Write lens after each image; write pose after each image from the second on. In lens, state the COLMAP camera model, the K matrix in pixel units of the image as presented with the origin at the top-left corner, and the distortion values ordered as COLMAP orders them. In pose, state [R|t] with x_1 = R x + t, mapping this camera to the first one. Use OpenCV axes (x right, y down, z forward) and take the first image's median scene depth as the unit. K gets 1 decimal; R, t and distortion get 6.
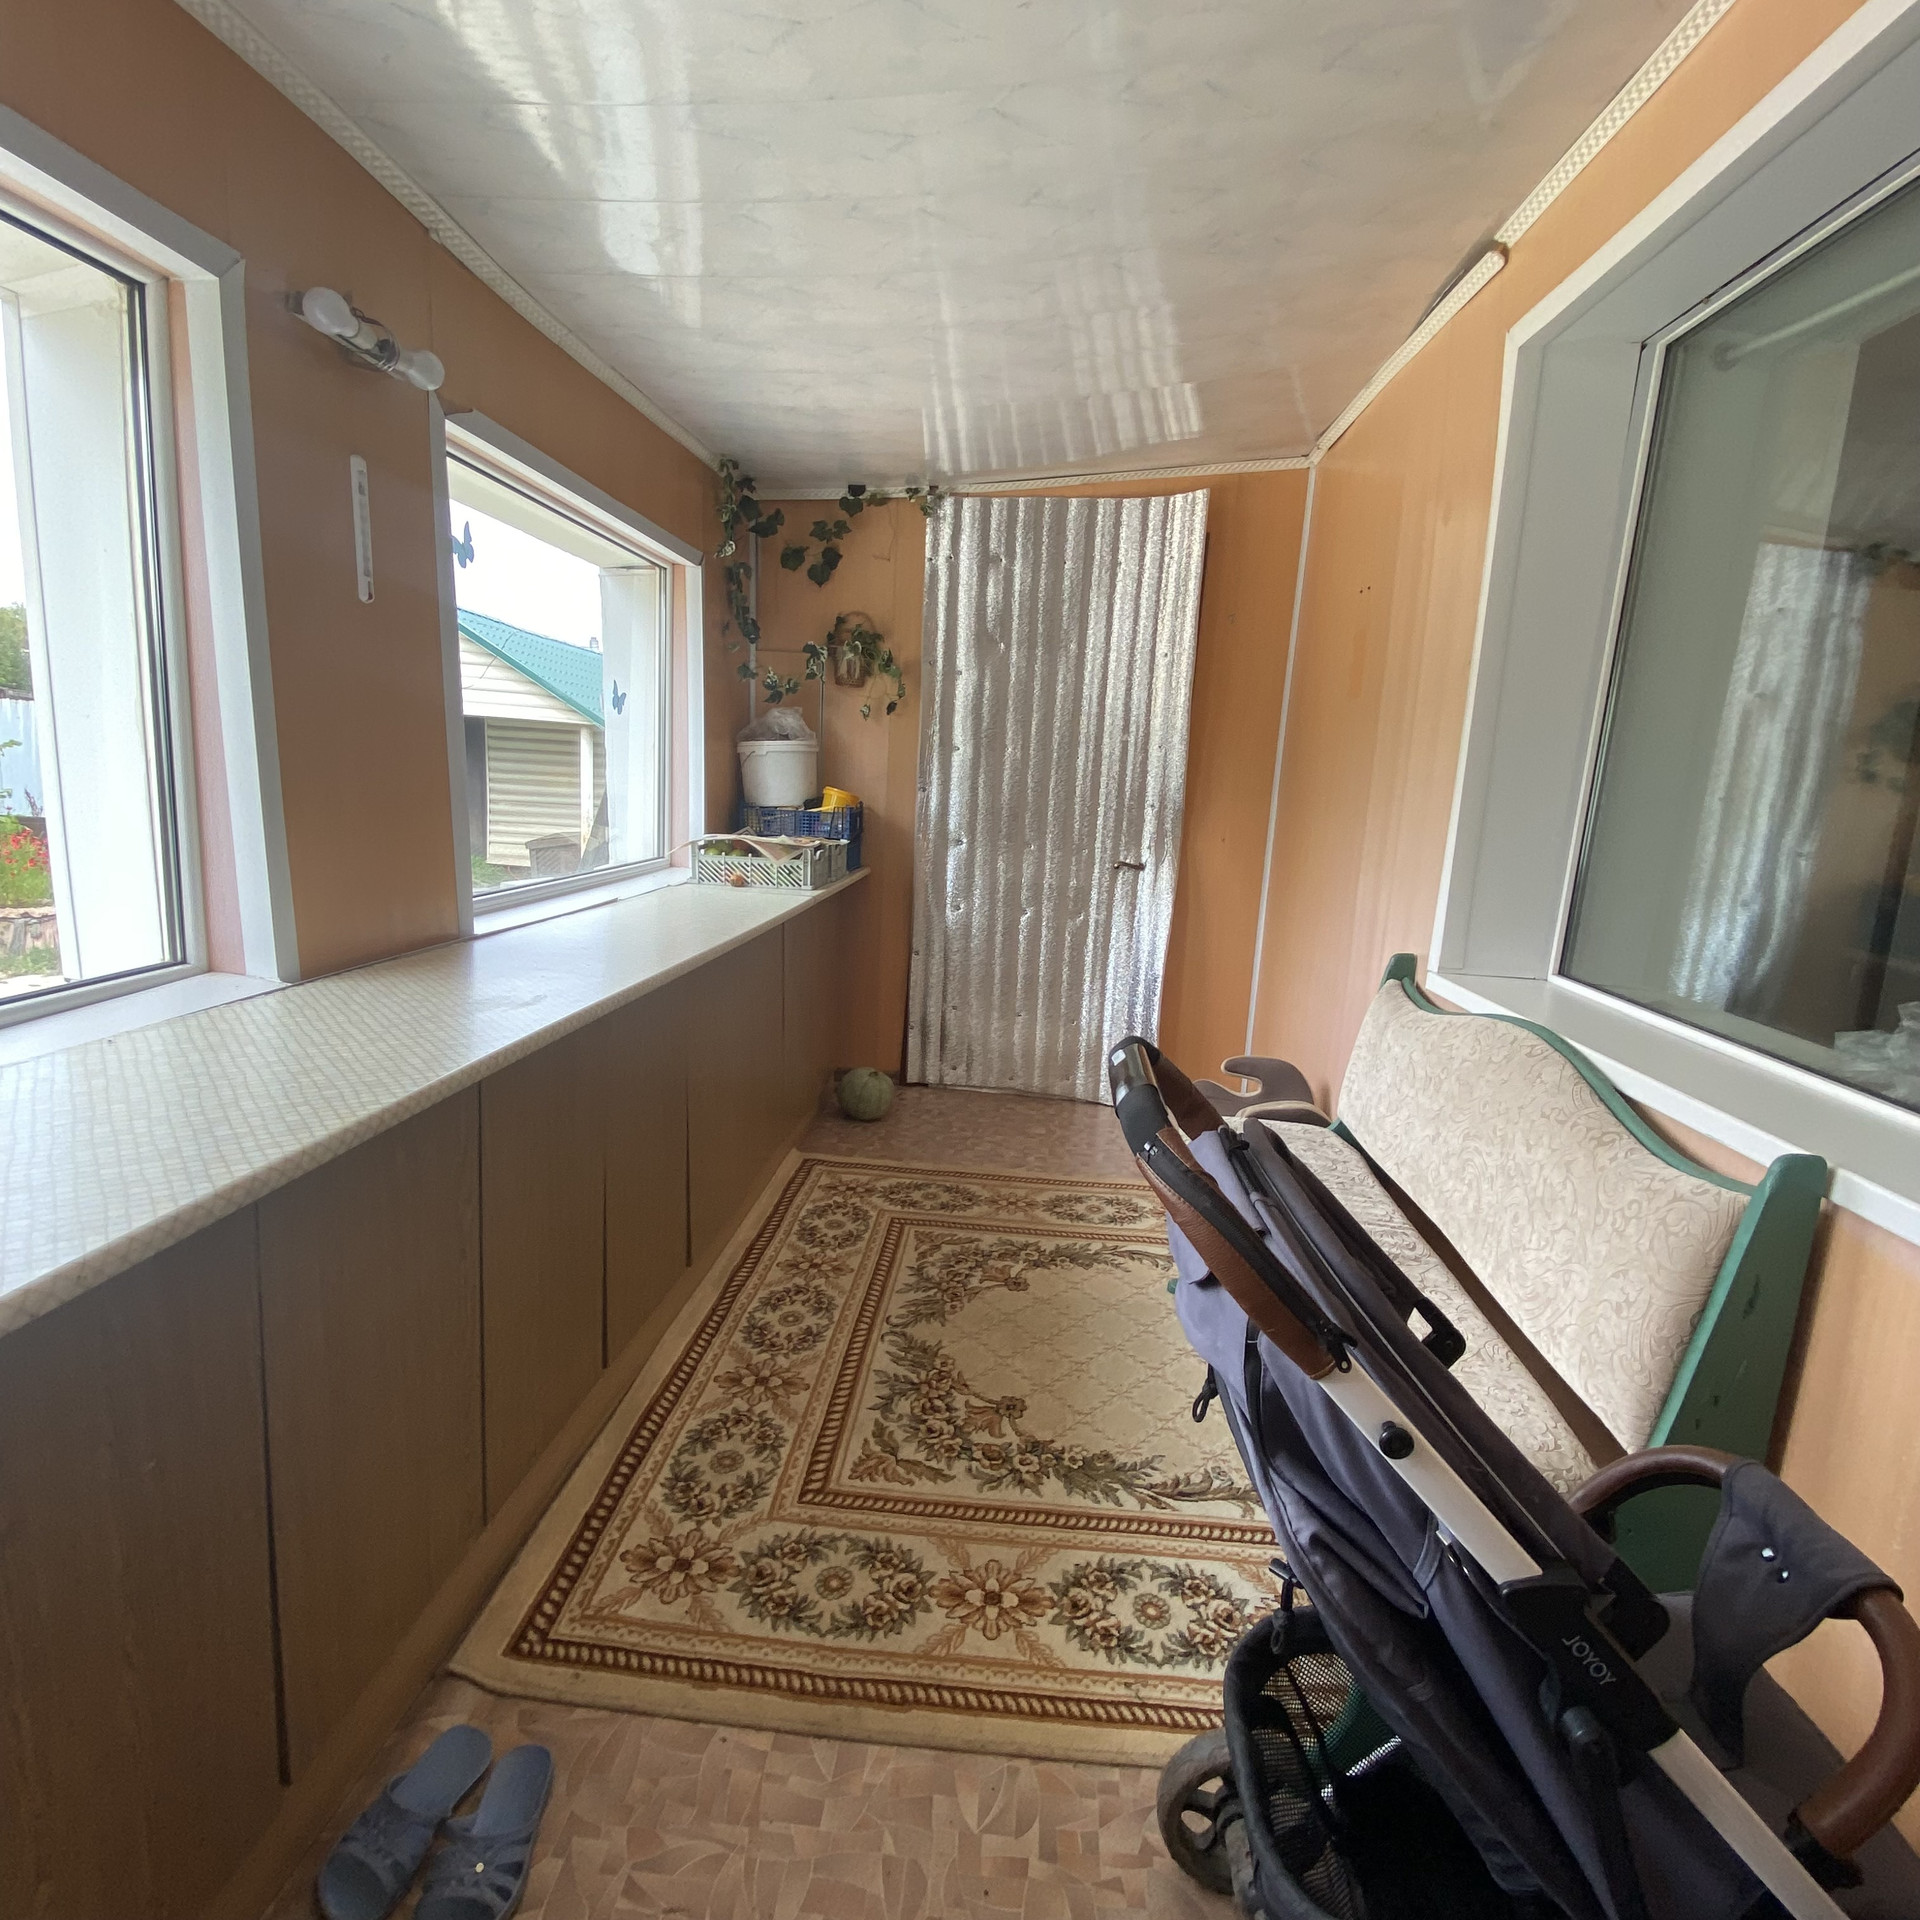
lens RADIAL K [[1027.5, 0, 961.1], [0, 1027.5, 960.5], [0, 0, 1]] dist [0.034161, -0.027694]
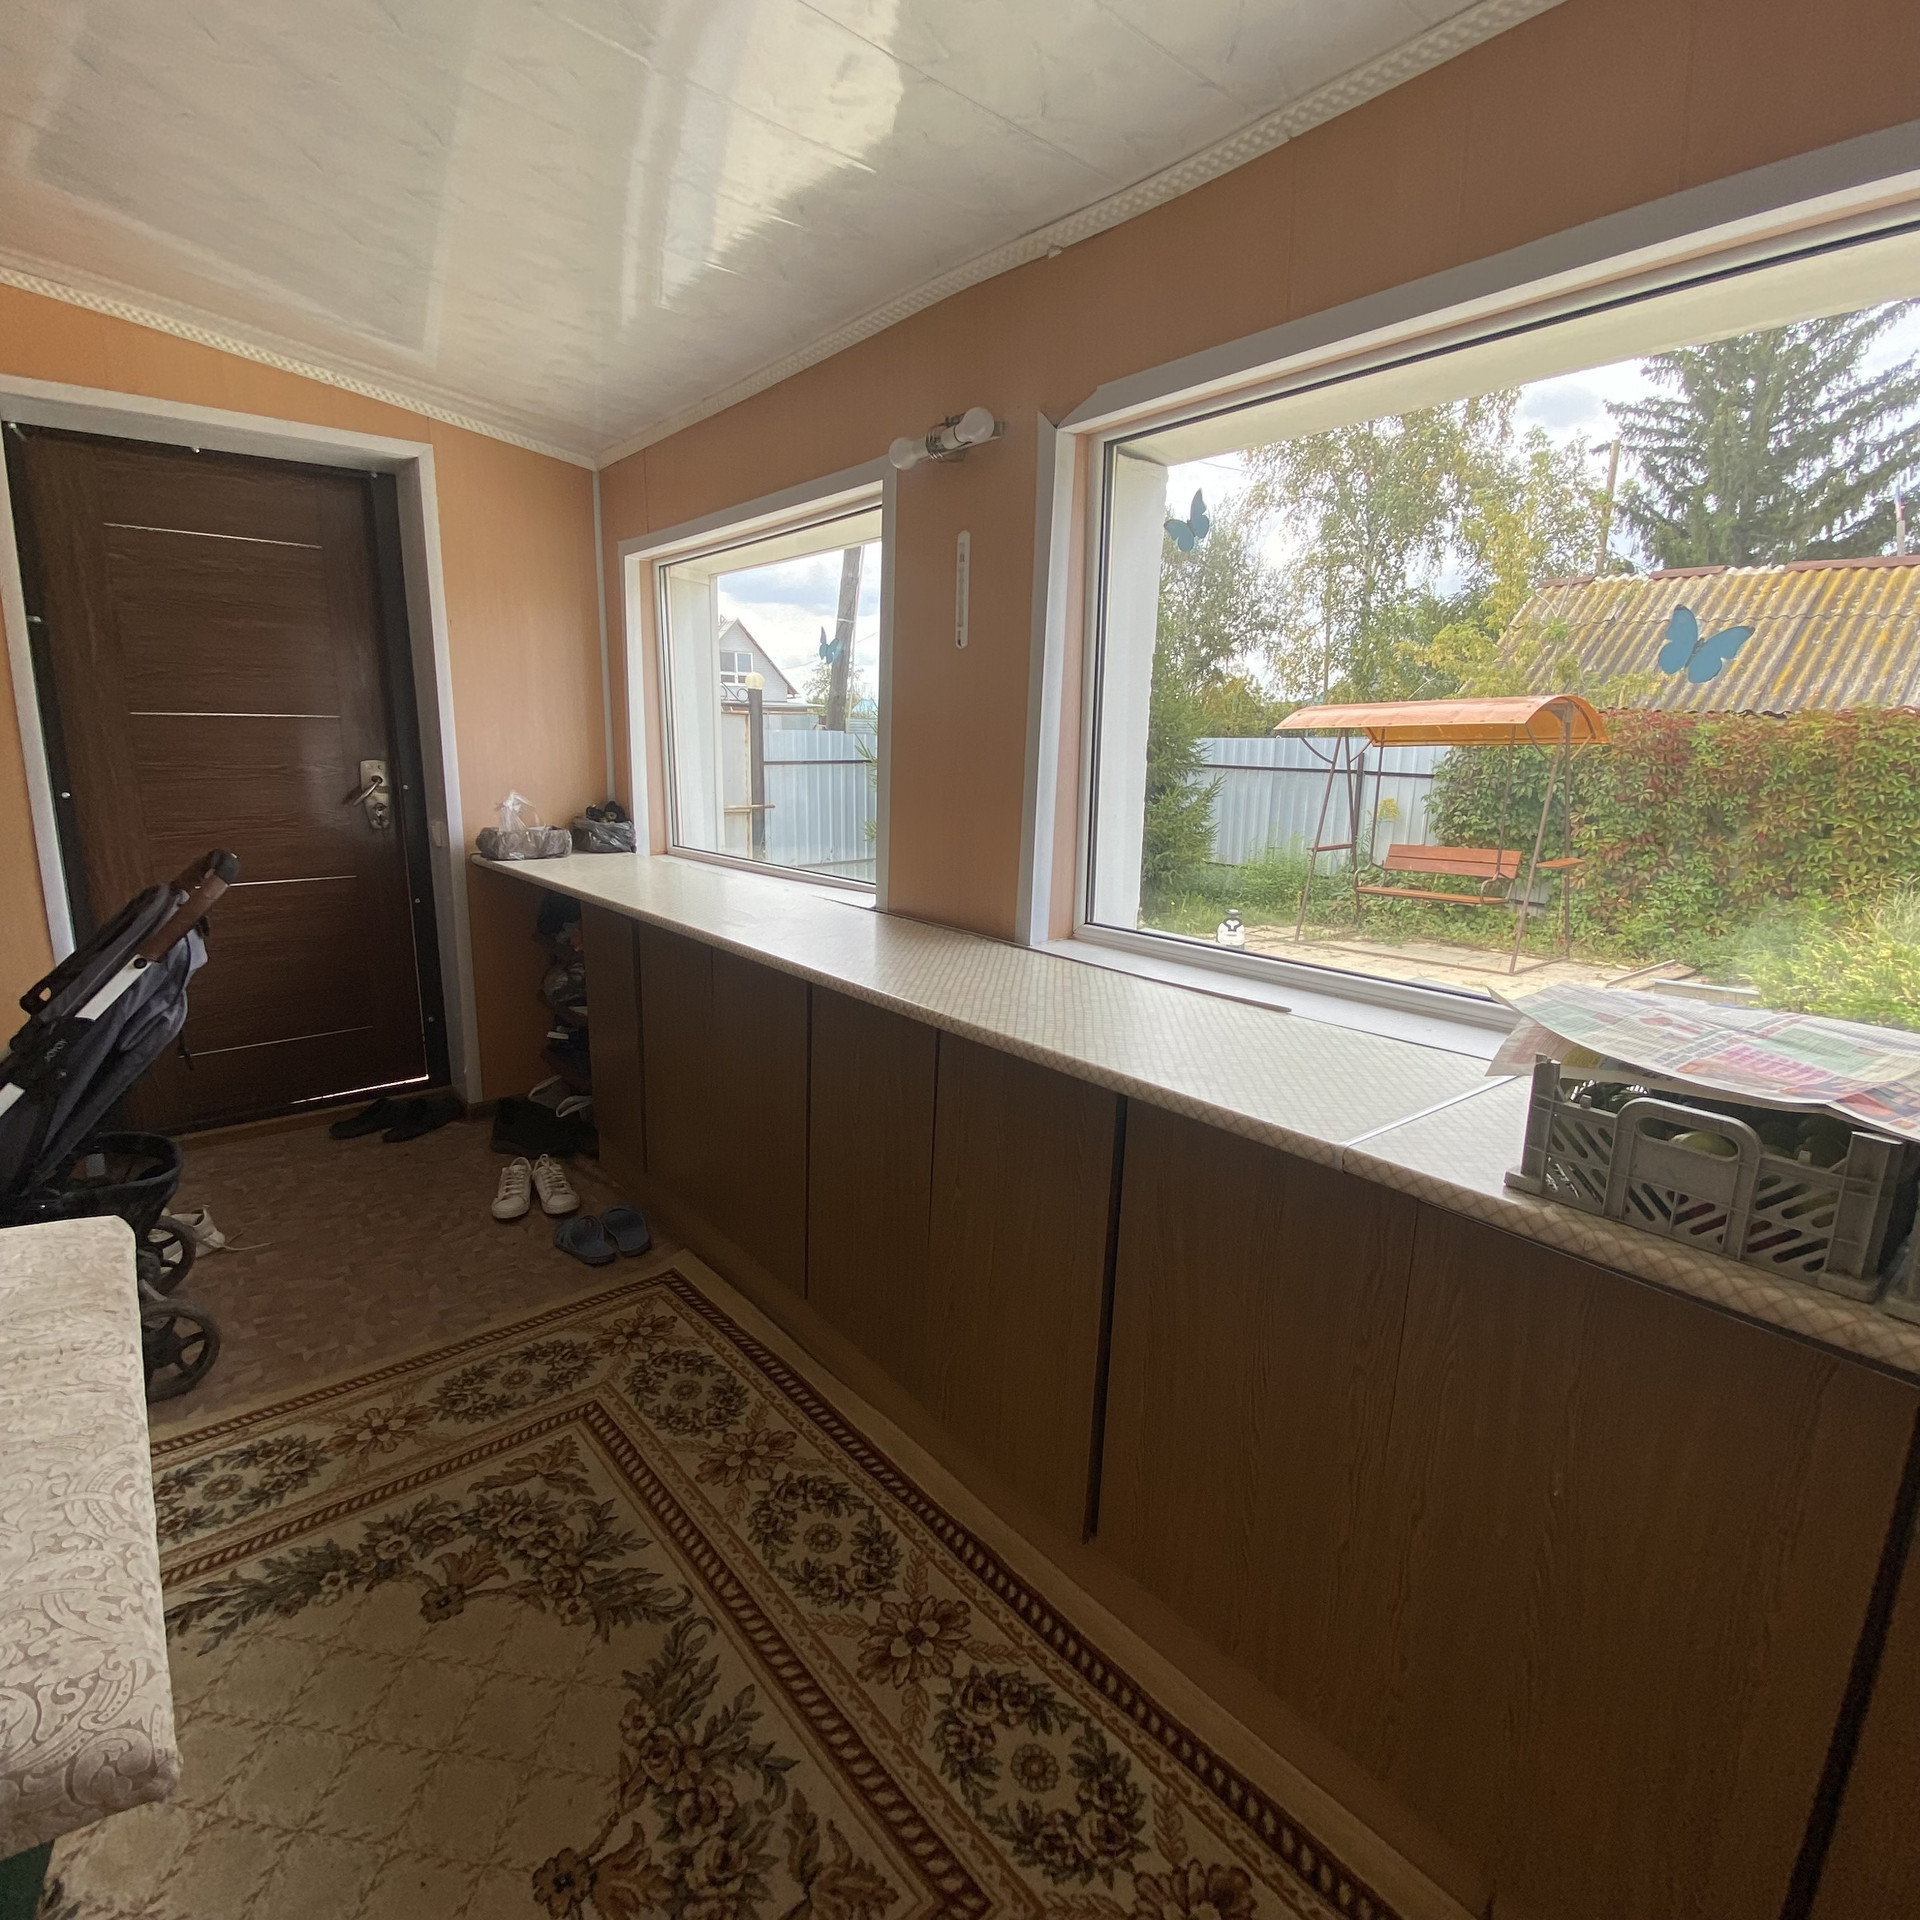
lens RADIAL K [[1027.5, 0, 956.6], [0, 1027.5, 957.8], [0, 0, 1]] dist [0.034161, -0.027694]
pose [[-0.714810, 0.078648, -0.694882, 0.297142], [-0.179212, 0.939872, 0.290728, -0.321786], [0.675966, 0.332346, -0.657735, 1.763673]]
